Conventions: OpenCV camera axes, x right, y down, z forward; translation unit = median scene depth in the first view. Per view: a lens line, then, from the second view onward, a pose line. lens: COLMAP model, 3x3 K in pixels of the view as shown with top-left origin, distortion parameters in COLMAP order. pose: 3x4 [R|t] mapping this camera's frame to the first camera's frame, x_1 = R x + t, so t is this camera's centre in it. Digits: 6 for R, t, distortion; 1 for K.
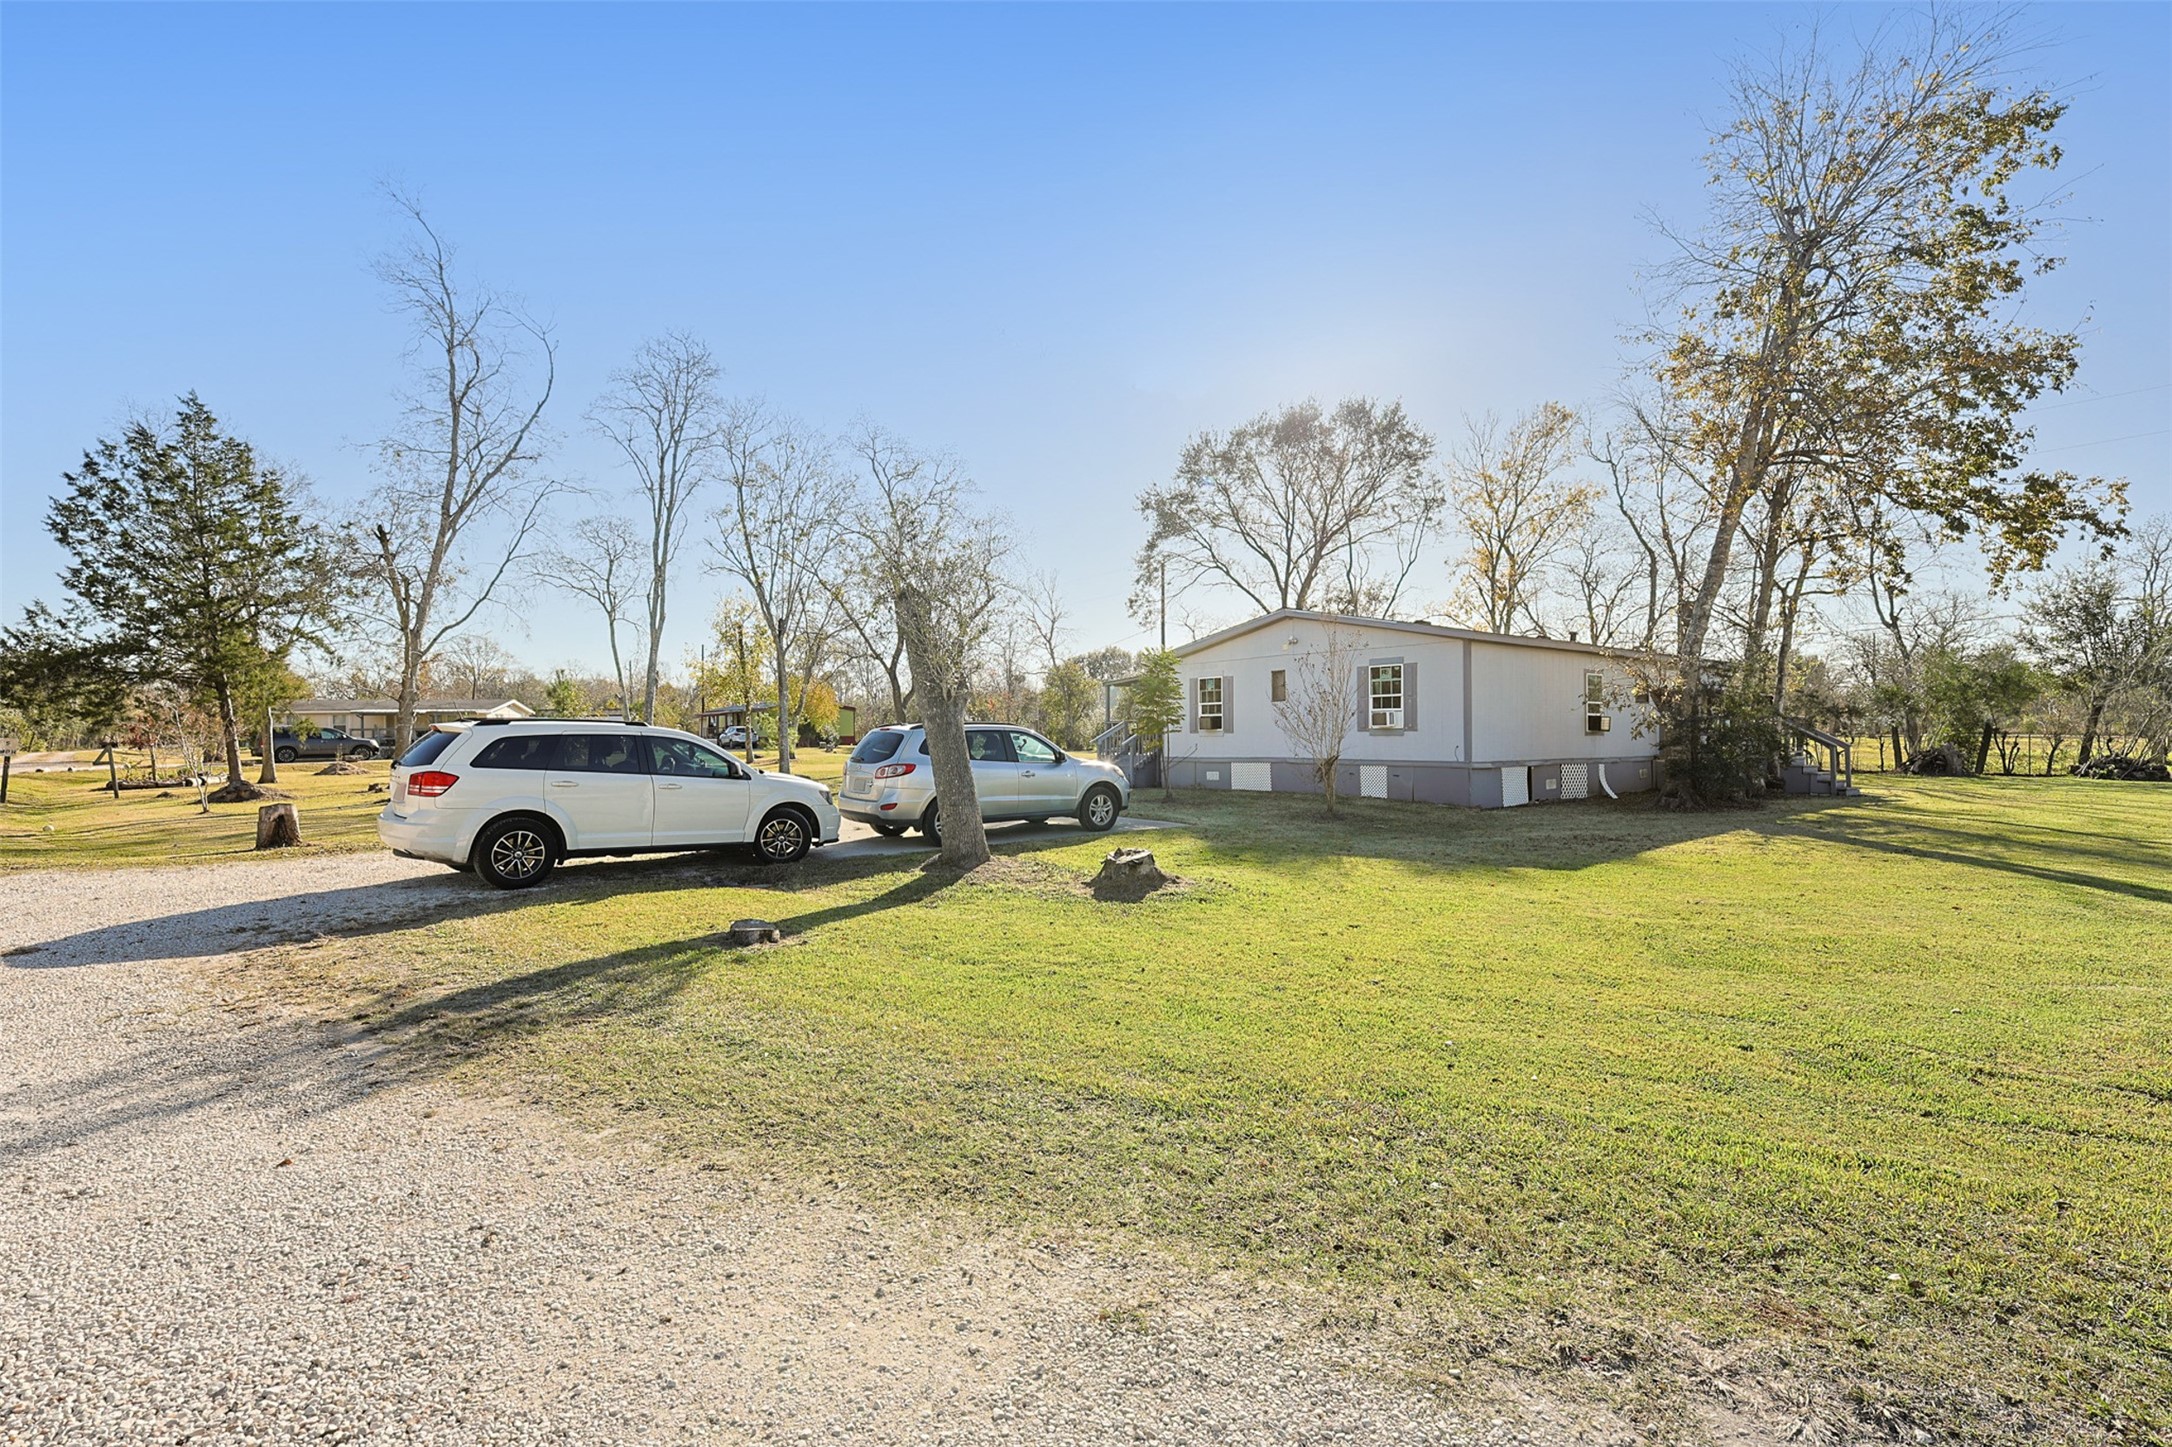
lens RADIAL K [[994.6, 0, 1087.4], [0, 994.6, 722.0], [0, 0, 1]] dist [0.001141, 0.000531]
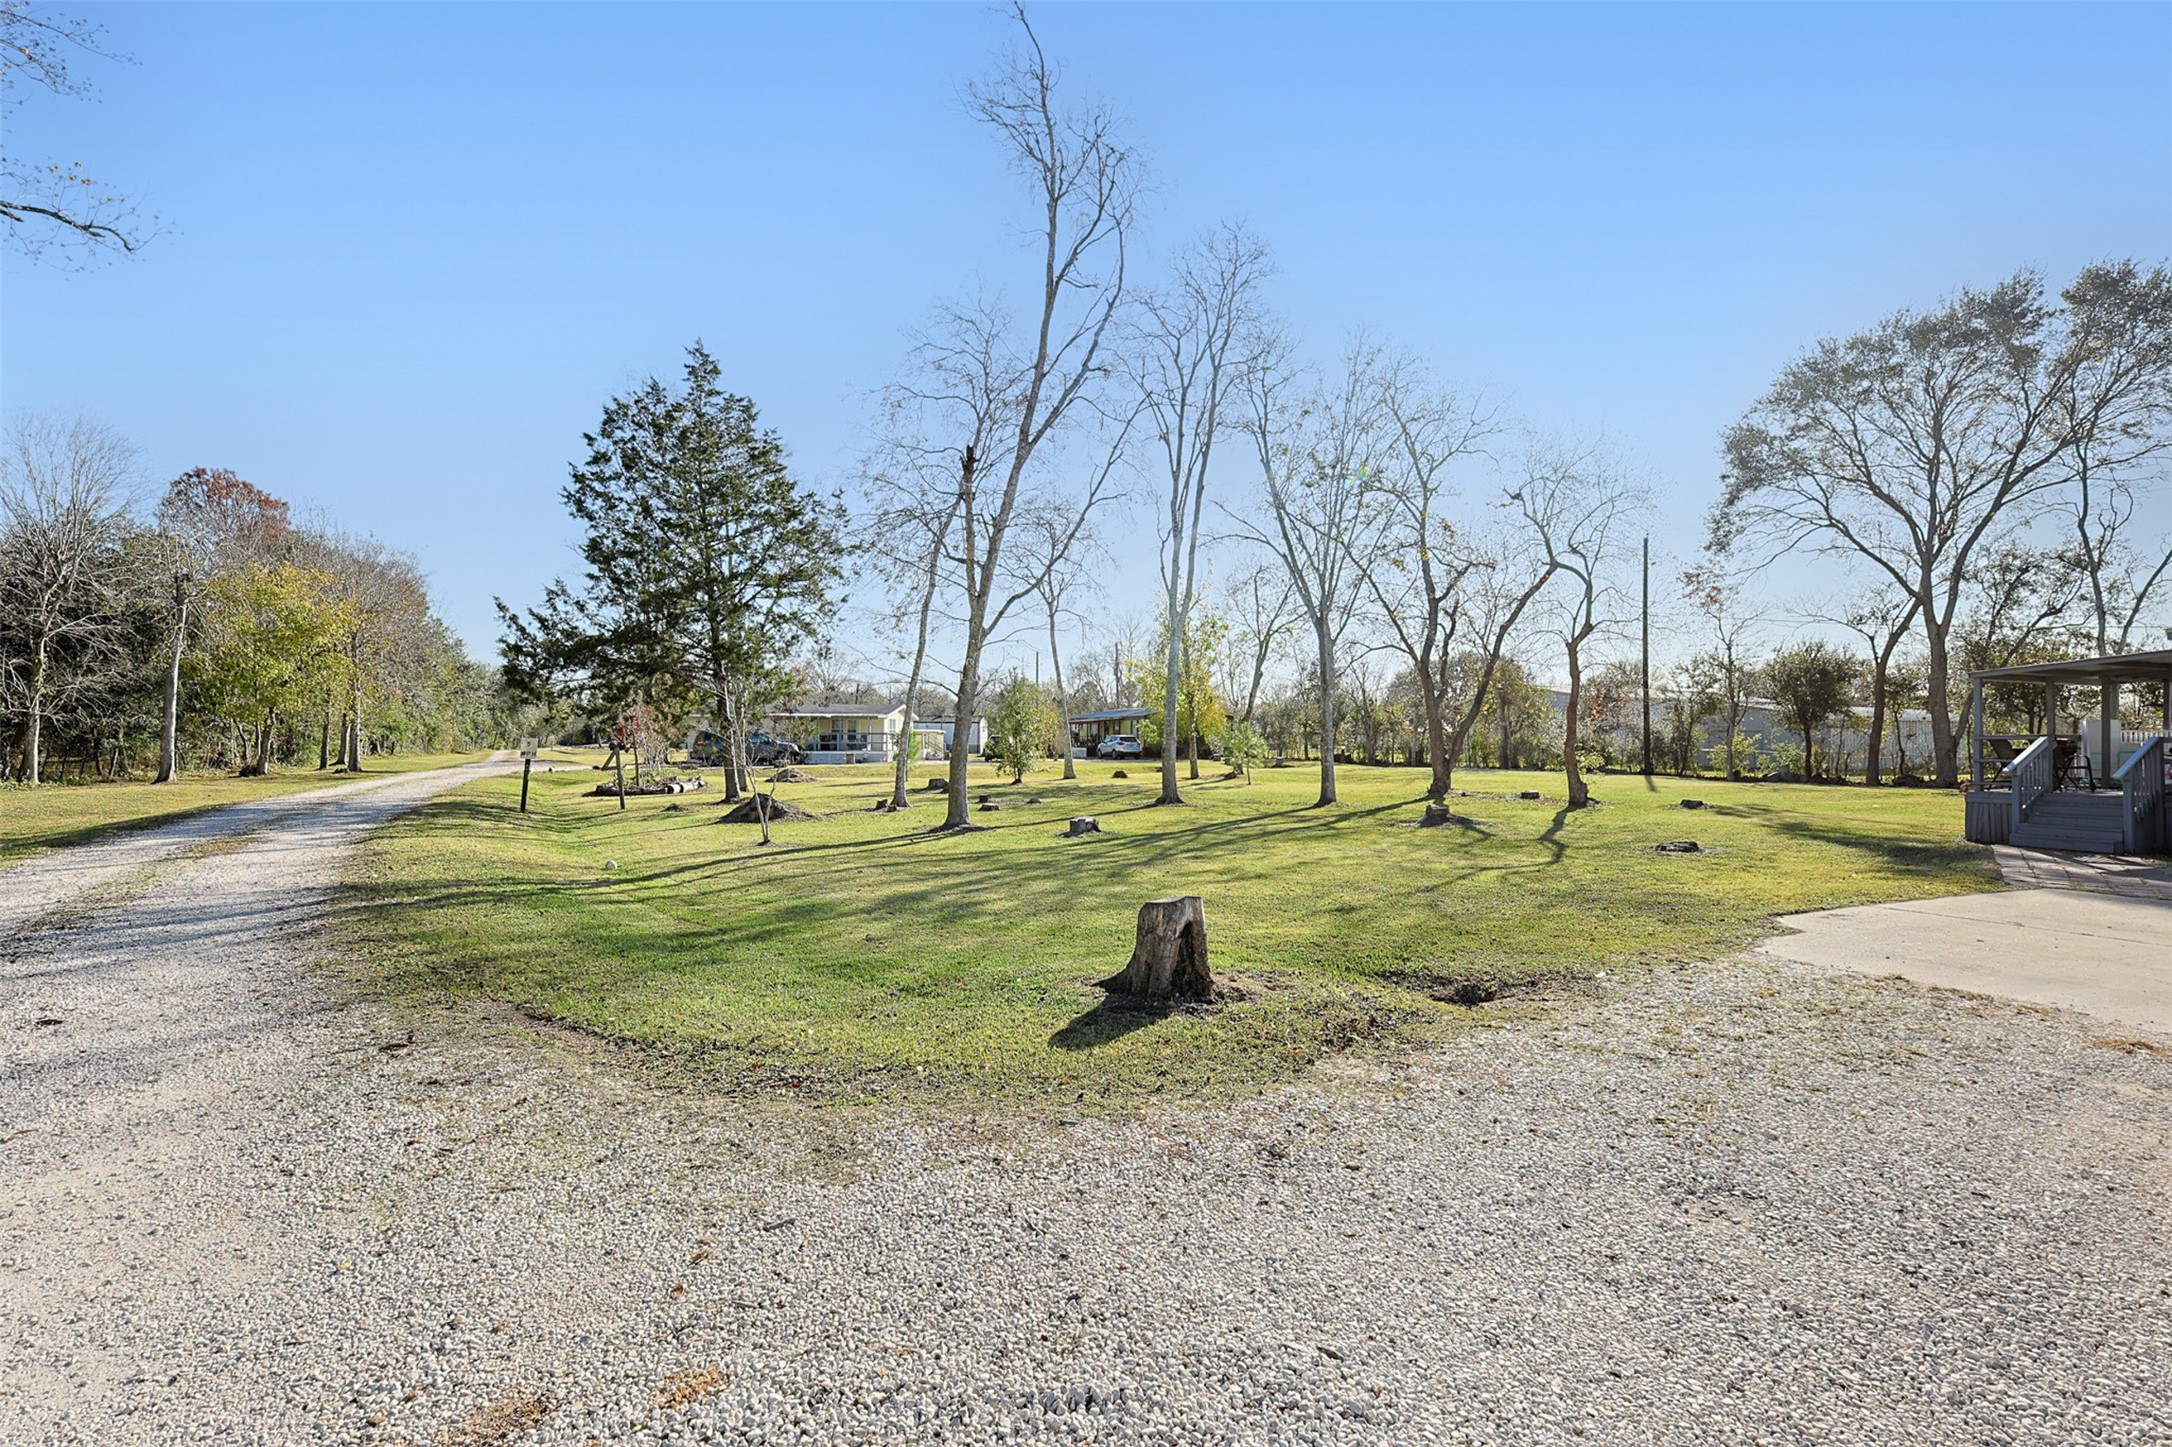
lens RADIAL K [[994.6, 0, 1086.1], [0, 994.6, 721.4], [0, 0, 1]] dist [0.001141, 0.000531]
pose [[0.964447, 0.009841, -0.264095, -0.343837], [-0.013070, 0.999860, -0.010474, 0.004236], [0.263954, 0.013553, 0.964440, 0.260442]]
